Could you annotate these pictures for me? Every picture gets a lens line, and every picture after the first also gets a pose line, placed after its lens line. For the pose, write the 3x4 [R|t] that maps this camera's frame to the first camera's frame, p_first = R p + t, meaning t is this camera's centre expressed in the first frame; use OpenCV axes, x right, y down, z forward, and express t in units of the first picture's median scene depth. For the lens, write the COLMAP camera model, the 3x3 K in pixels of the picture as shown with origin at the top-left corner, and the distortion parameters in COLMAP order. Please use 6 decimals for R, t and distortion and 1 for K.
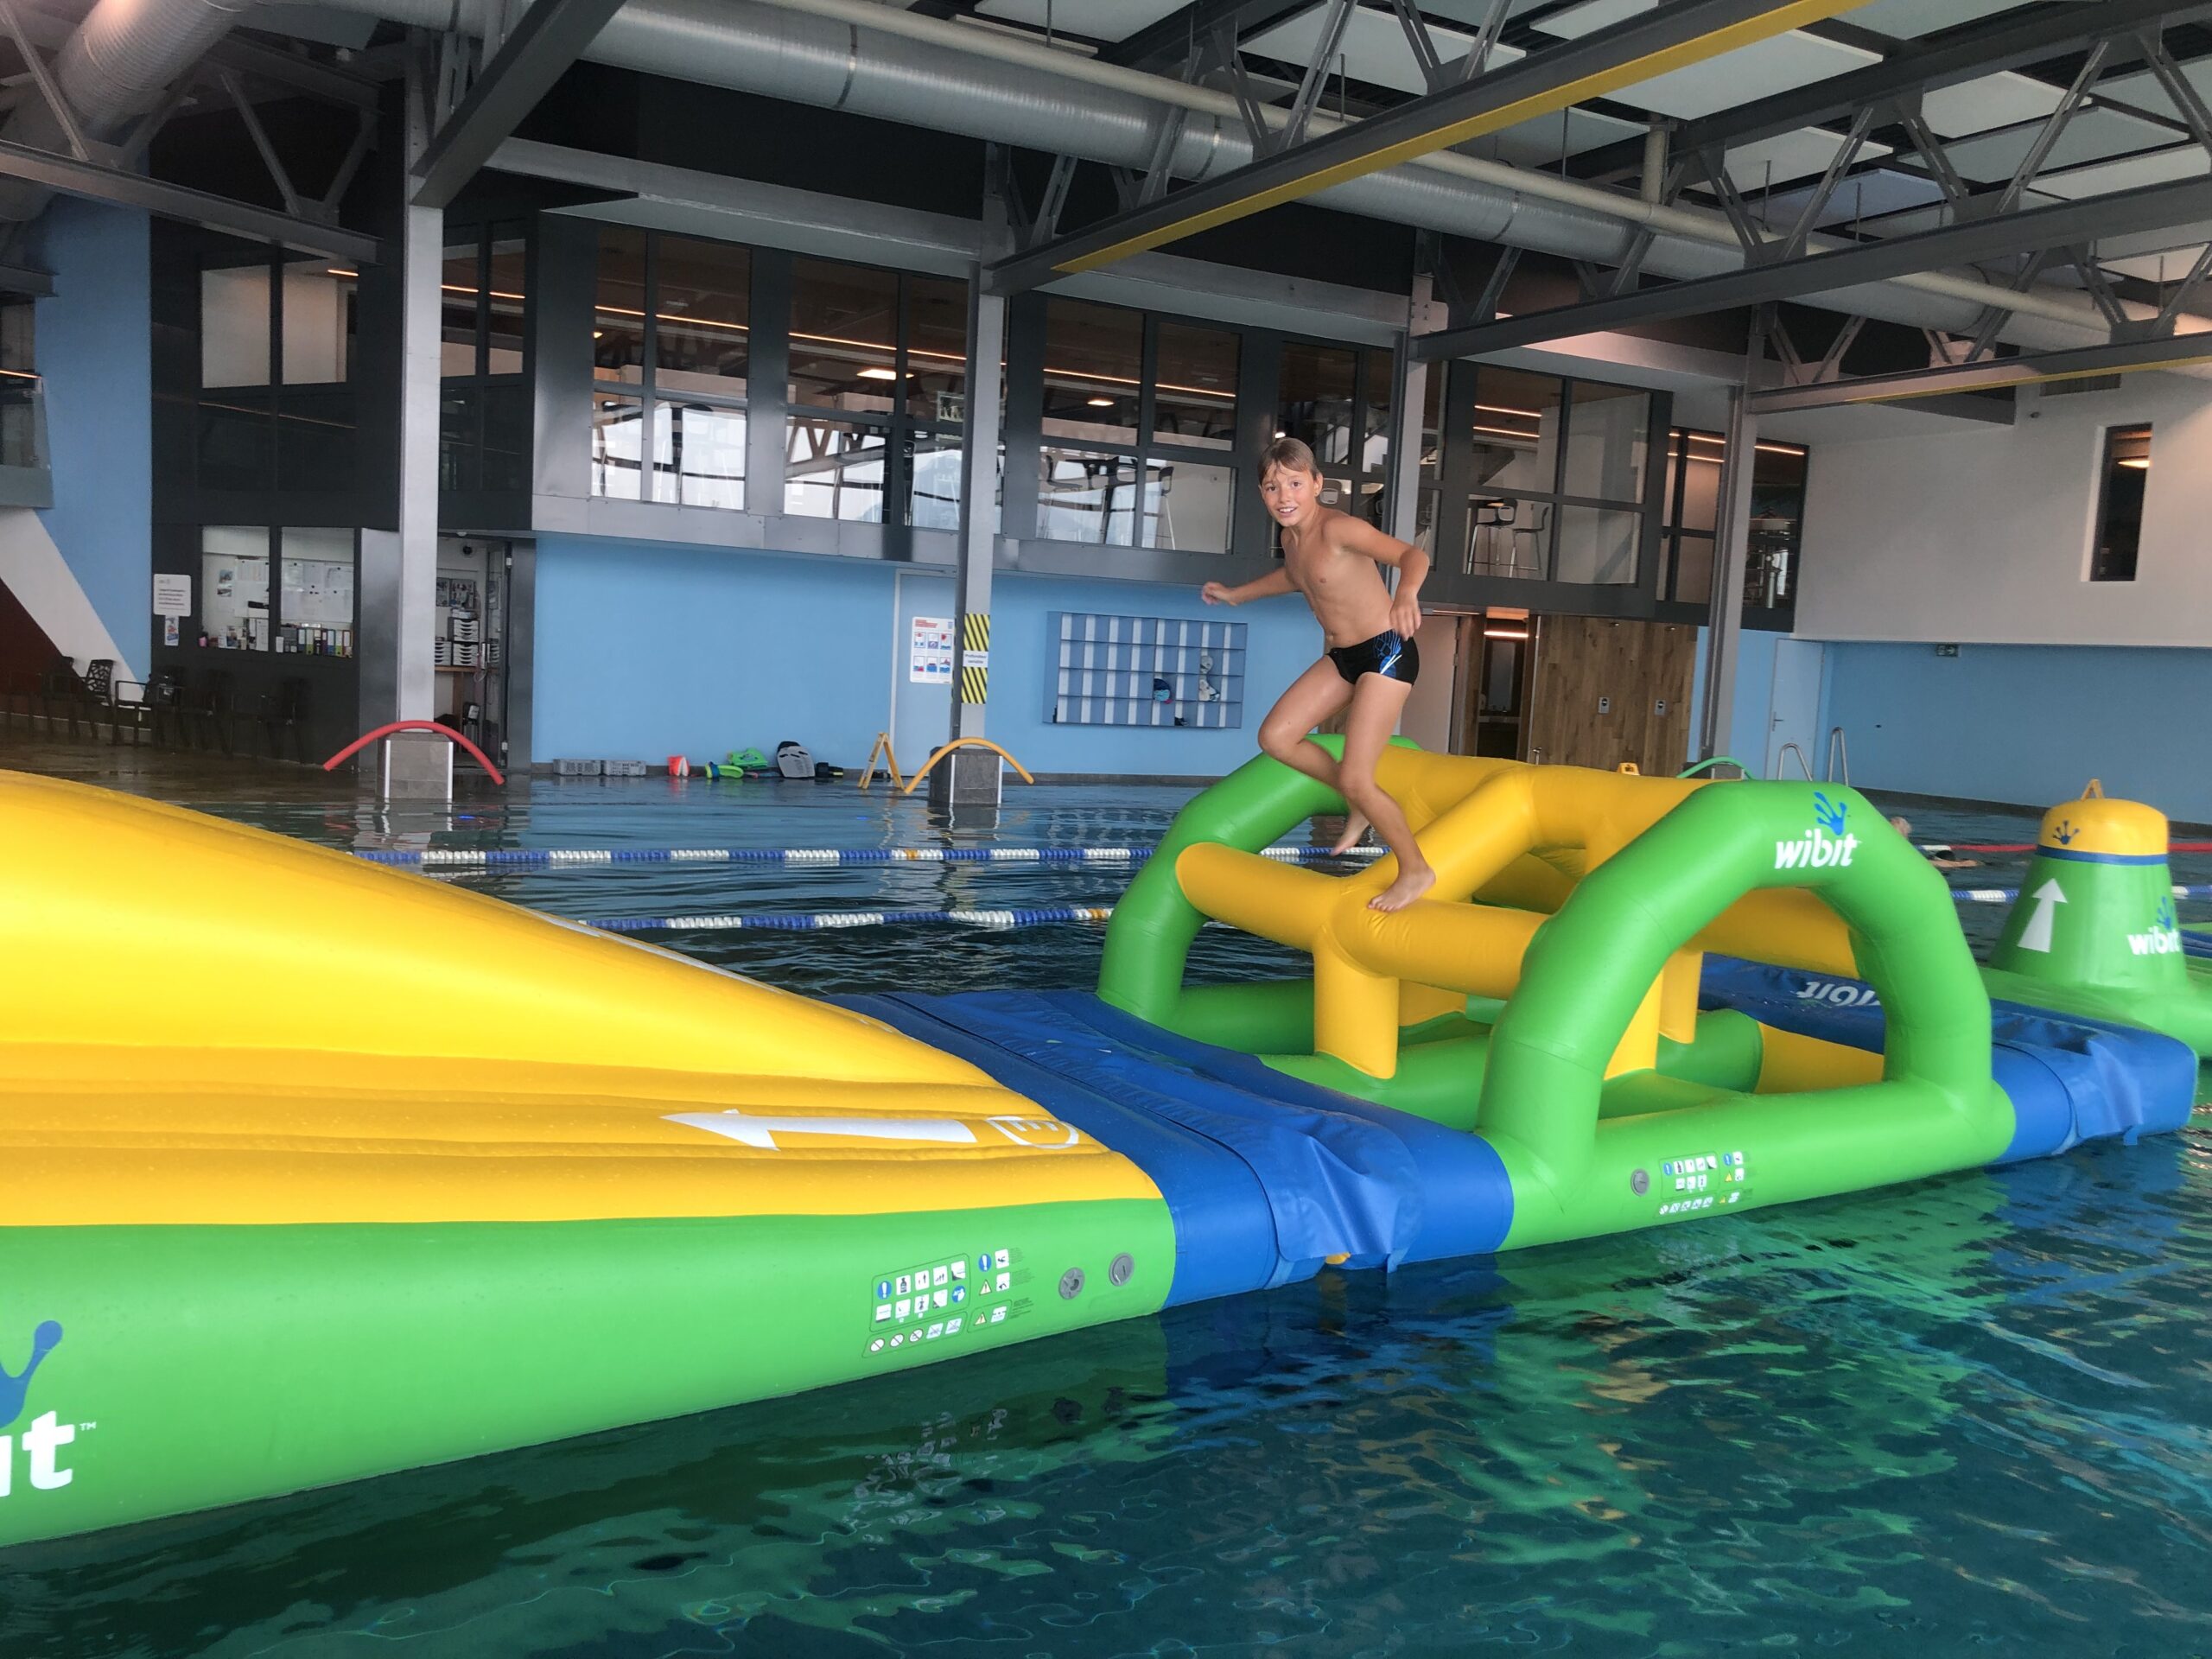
lens RADIAL K [[1790.3, 0, 1106.0], [0, 1790.3, 829.5], [0, 0, 1]] dist [0.122538, -0.197201]
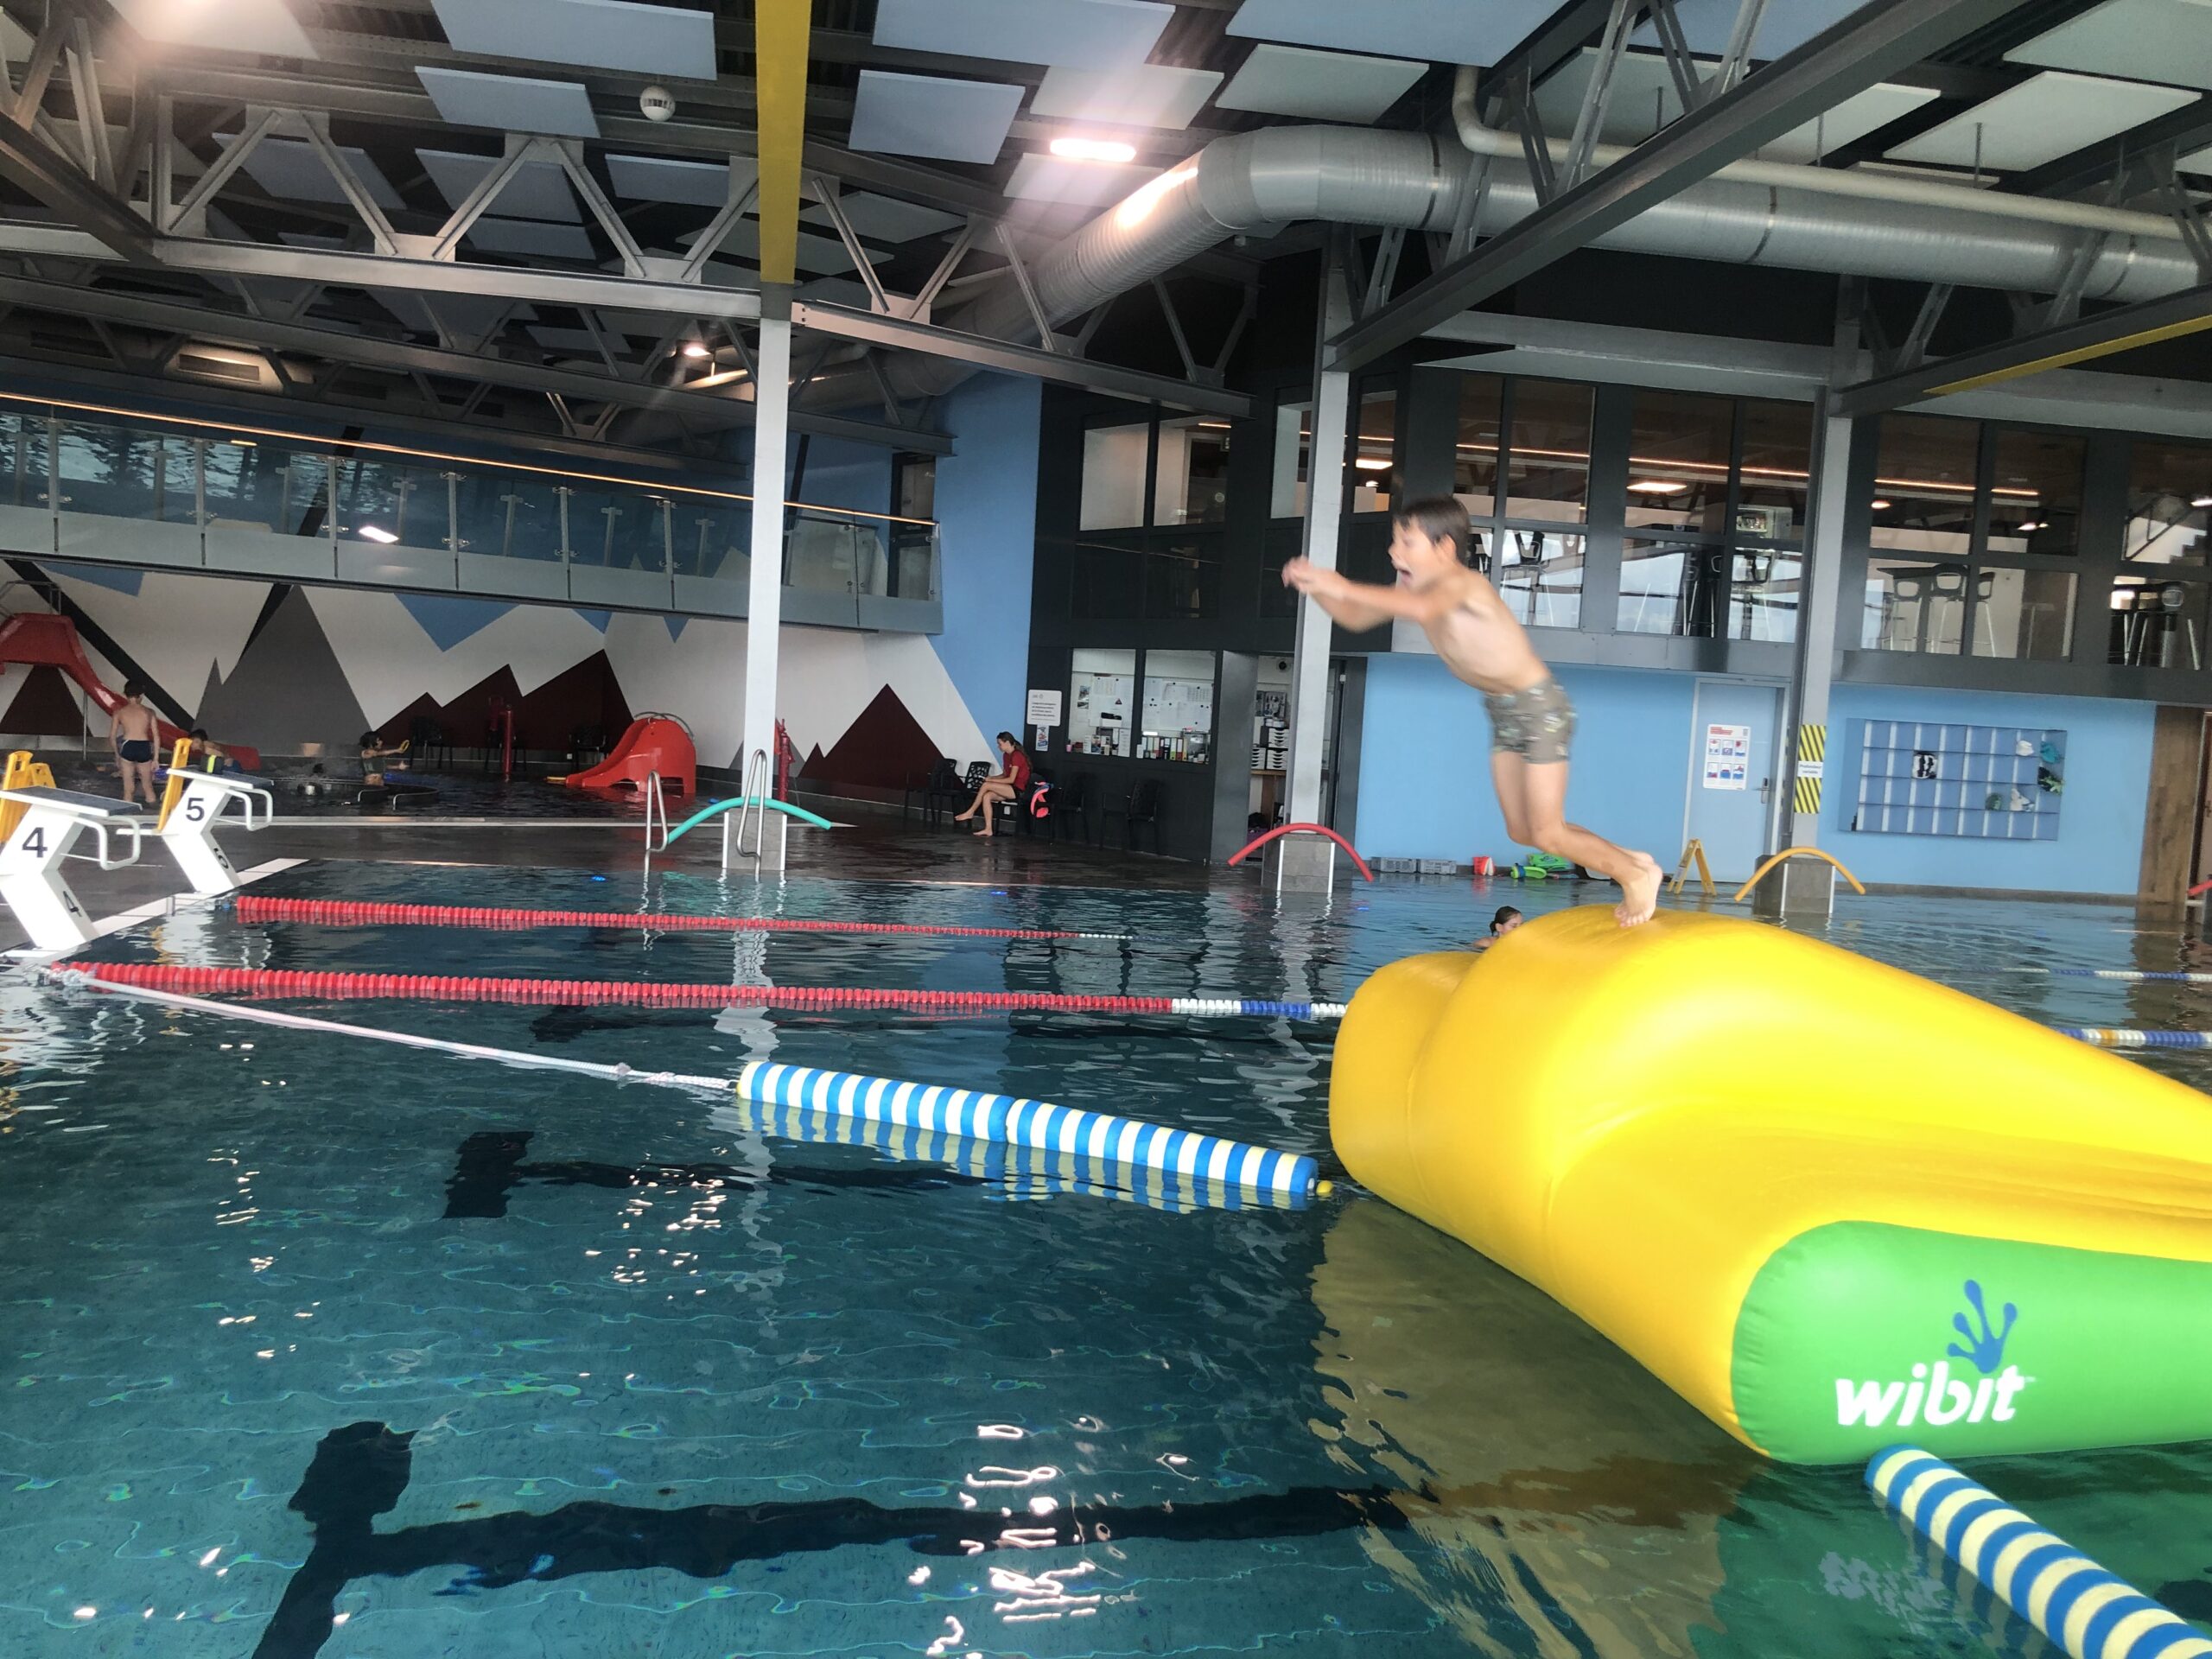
lens RADIAL K [[1819.1, 0, 1095.6], [0, 1819.1, 815.8], [0, 0, 1]] dist [0.007398, 0.001886]
pose [[0.950831, 0.017497, -0.309215, -0.126857], [-0.035871, 0.997905, -0.053838, 0.000940], [0.307625, 0.062283, 0.949467, -0.084752]]
